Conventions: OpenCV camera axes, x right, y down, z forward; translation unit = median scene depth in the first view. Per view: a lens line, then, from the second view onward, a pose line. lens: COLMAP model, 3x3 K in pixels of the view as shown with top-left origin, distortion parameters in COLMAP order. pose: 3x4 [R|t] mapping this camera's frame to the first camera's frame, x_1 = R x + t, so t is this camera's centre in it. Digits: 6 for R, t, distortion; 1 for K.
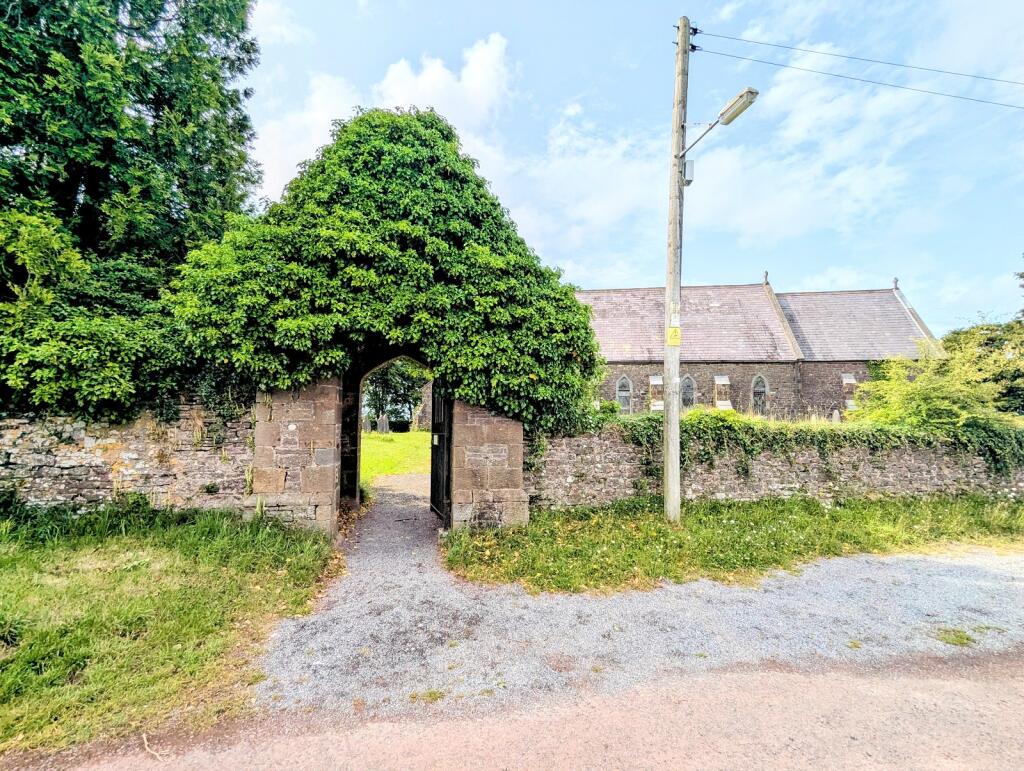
lens RADIAL K [[489.7, 0, 510.2], [0, 489.7, 387.1], [0, 0, 1]] dist [0.003072, -0.002332]
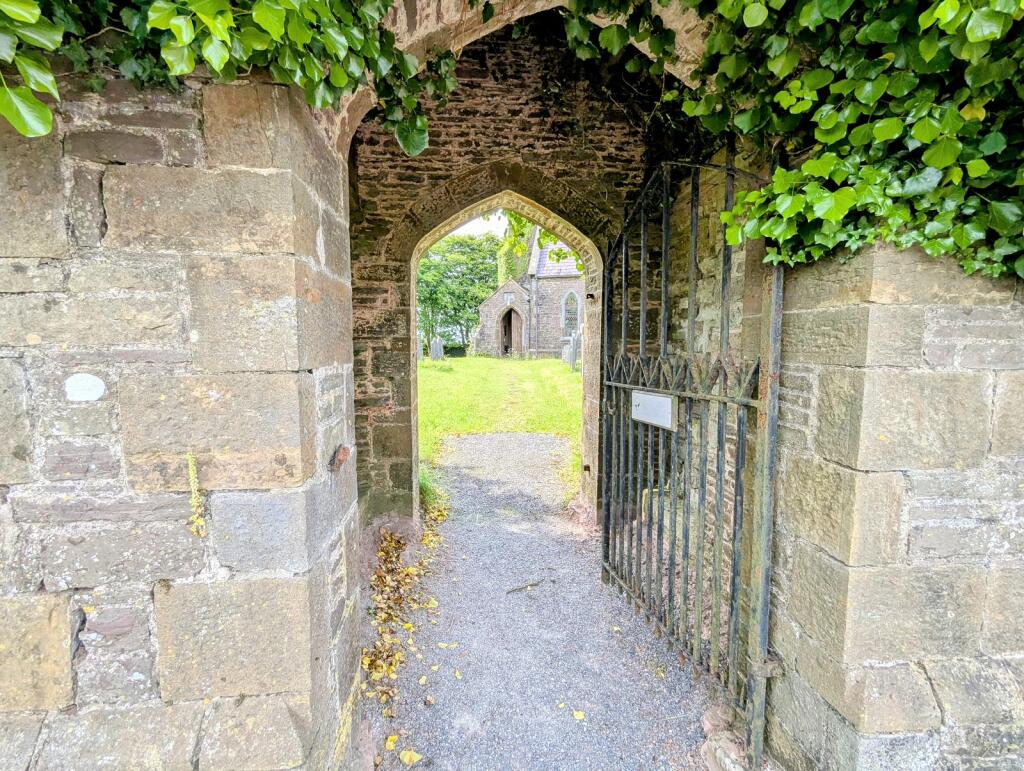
lens RADIAL K [[489.7, 0, 510.2], [0, 489.7, 387.1], [0, 0, 1]] dist [0.003072, -0.002332]
pose [[0.995582, 0.007664, -0.093583, -0.242459], [0.007053, 0.987744, 0.155924, 0.048973], [0.093631, -0.155895, 0.983326, 0.769032]]
